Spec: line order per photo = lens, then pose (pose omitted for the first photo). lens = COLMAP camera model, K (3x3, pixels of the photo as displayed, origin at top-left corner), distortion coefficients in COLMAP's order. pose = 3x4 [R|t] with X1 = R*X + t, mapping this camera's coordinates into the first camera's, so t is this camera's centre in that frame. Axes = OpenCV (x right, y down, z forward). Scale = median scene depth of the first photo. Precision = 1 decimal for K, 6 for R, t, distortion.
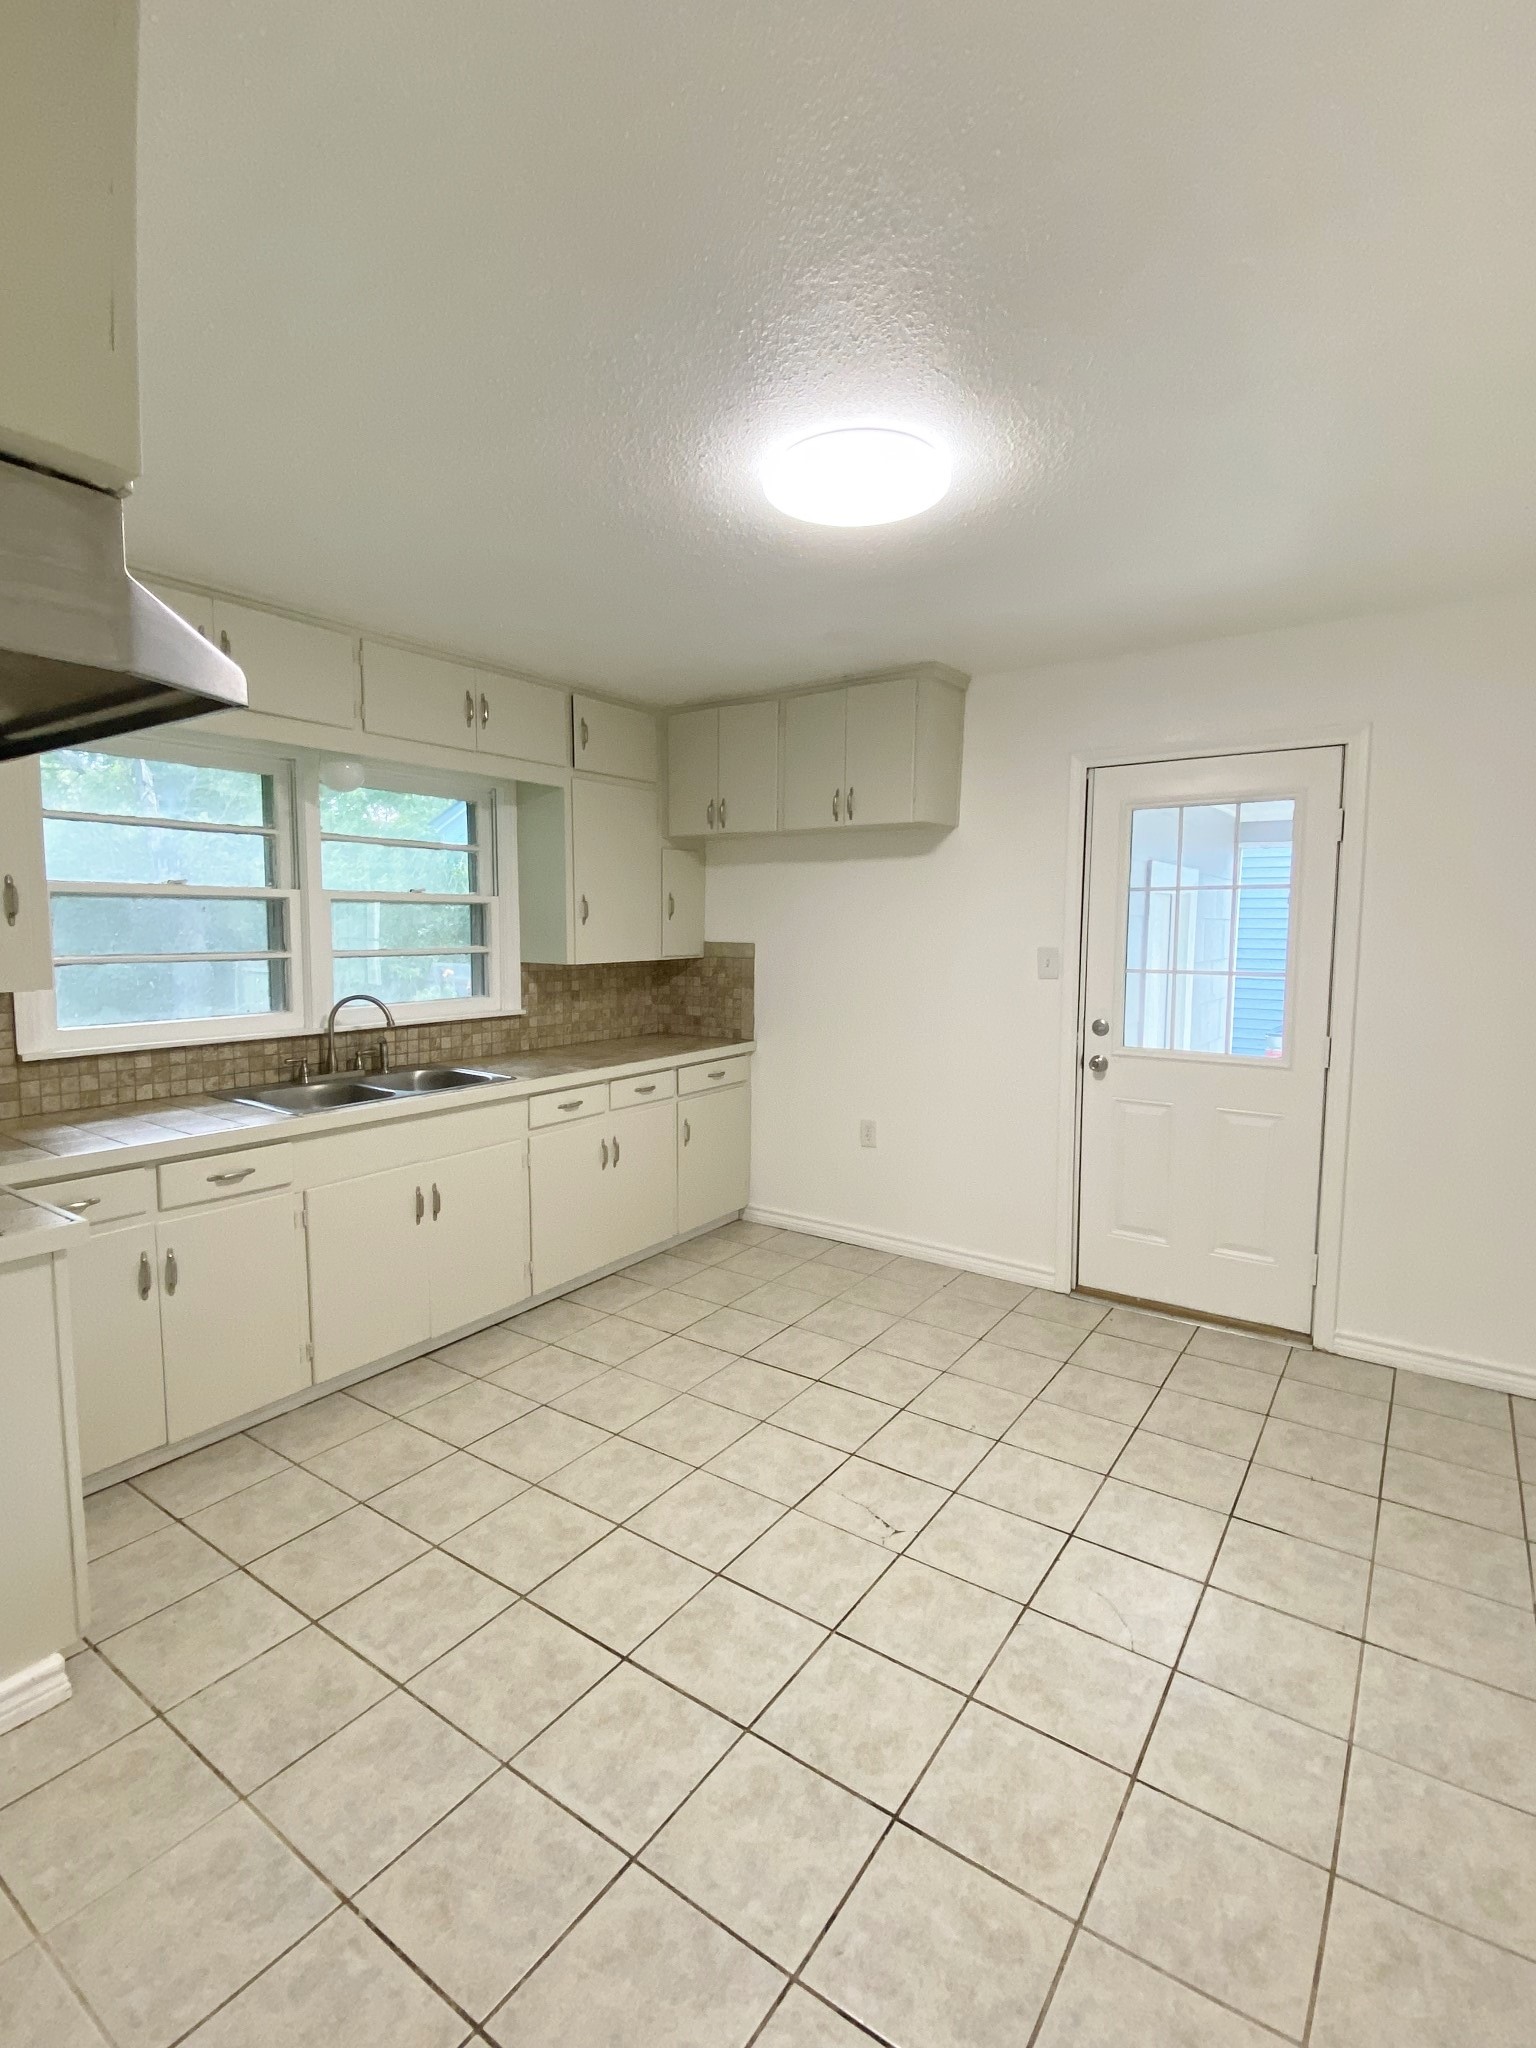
lens RADIAL K [[974.1, 0, 756.0], [0, 974.1, 1009.5], [0, 0, 1]] dist [0.003072, -0.000858]
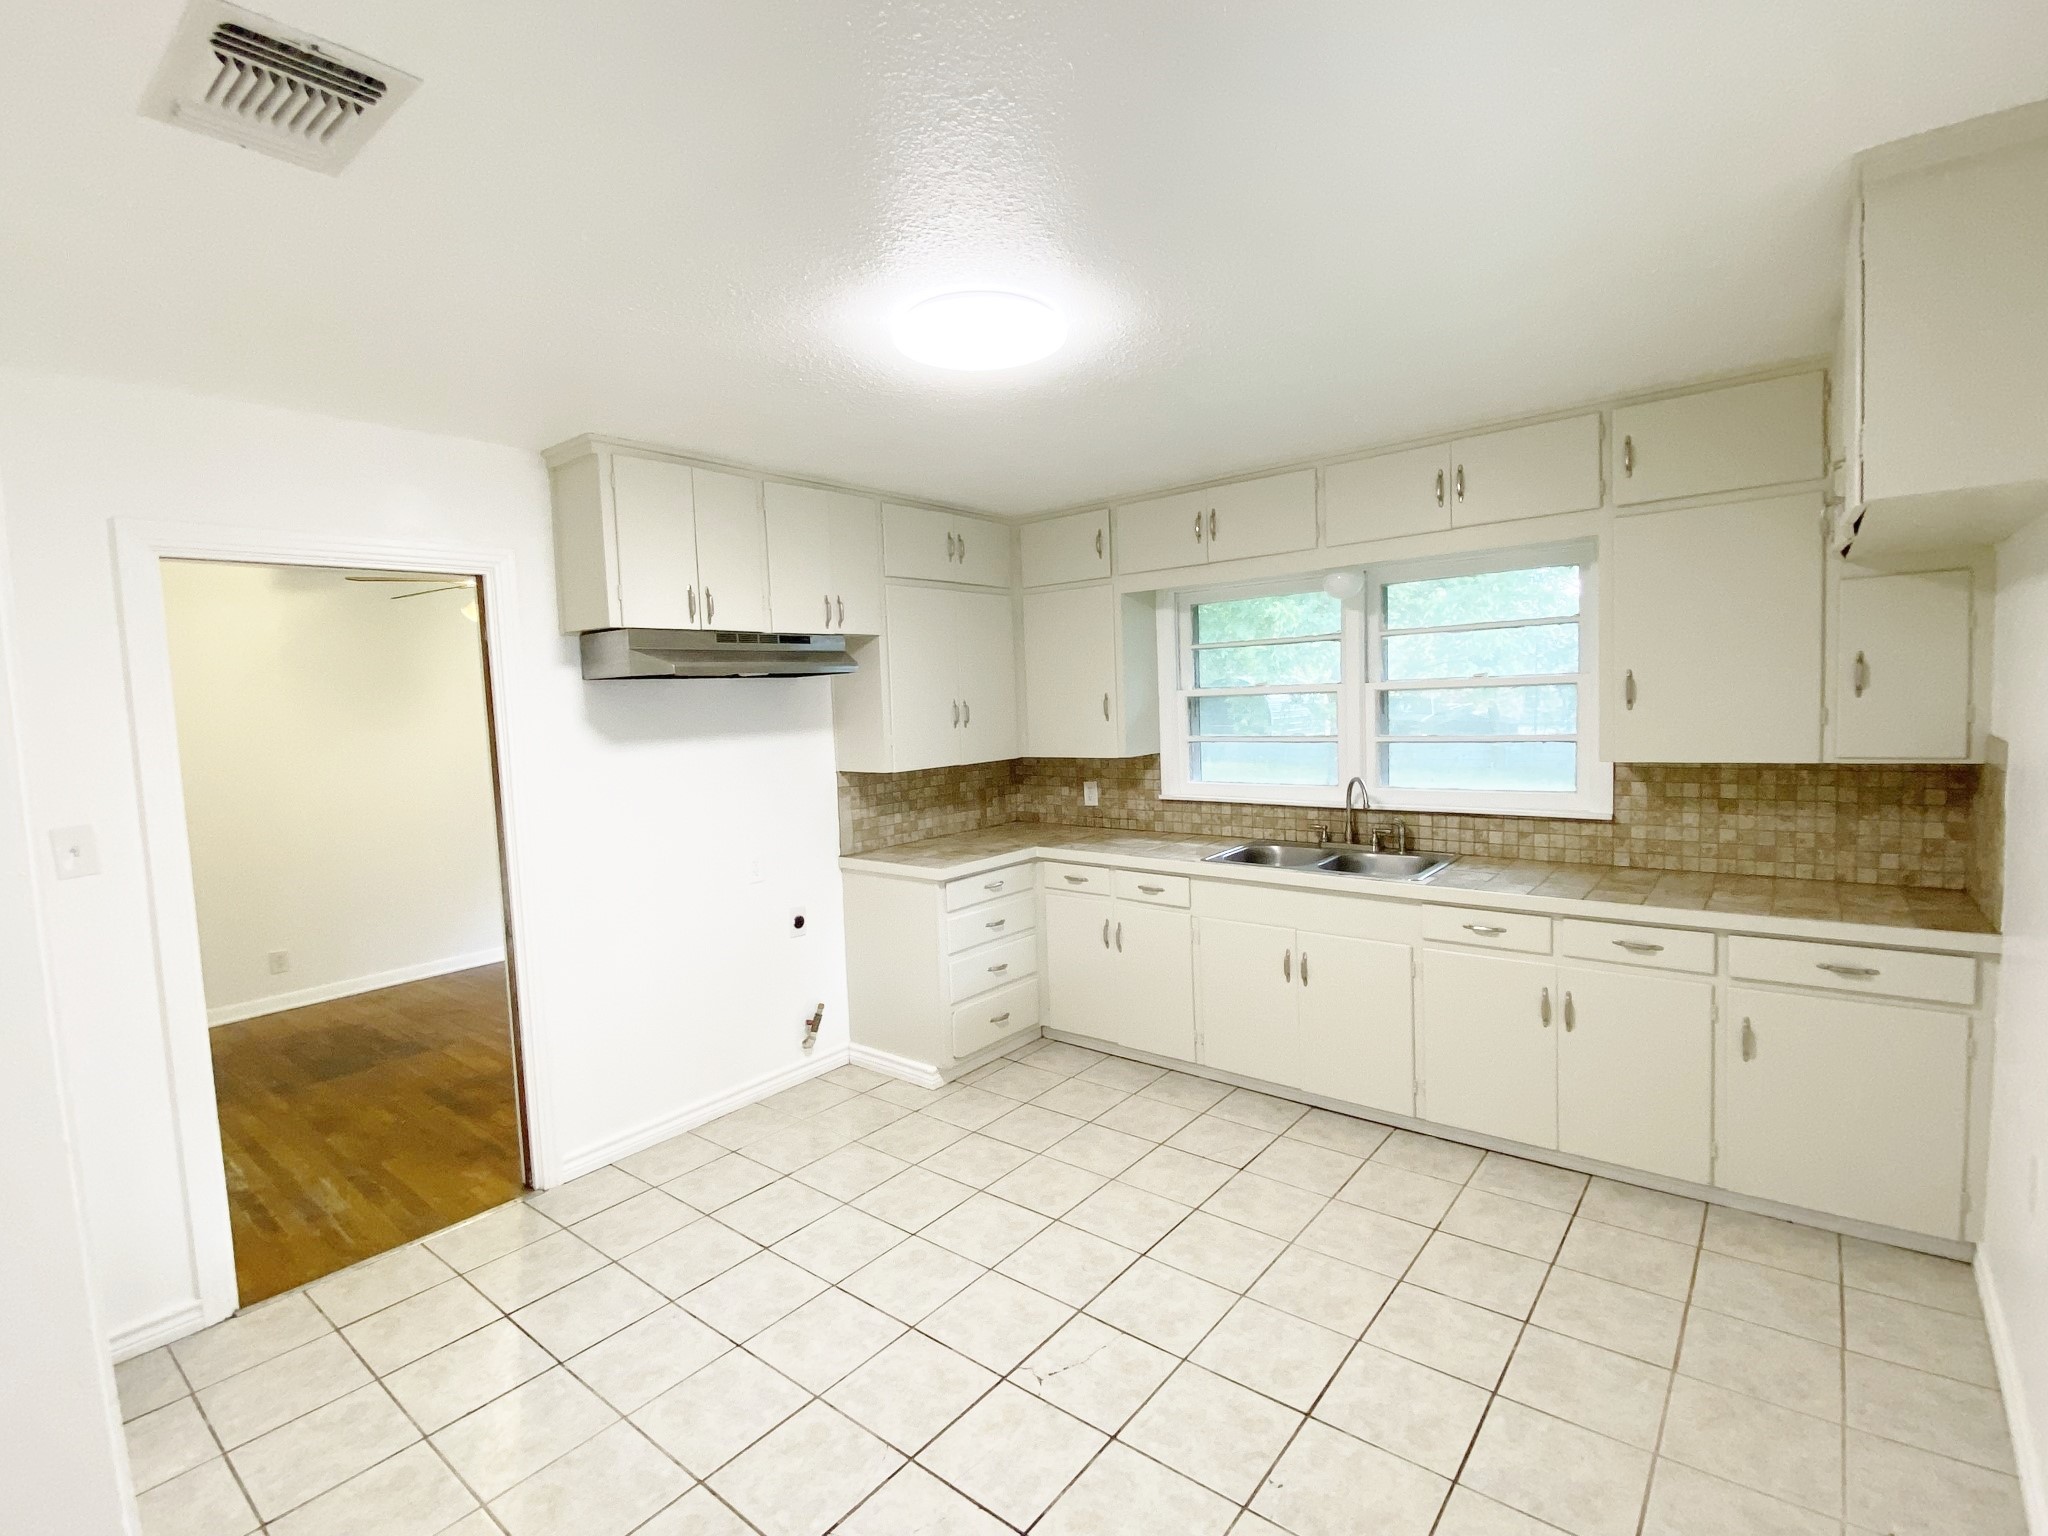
lens RADIAL K [[974.1, 0, 1024.0], [0, 974.1, 768.0], [0, 0, 1]] dist [0.003072, -0.000858]
pose [[-0.078902, 0.077698, -0.993850, 0.691397], [-0.047099, 0.995554, 0.081570, -0.093744], [0.995769, 0.053246, -0.074891, 0.671711]]
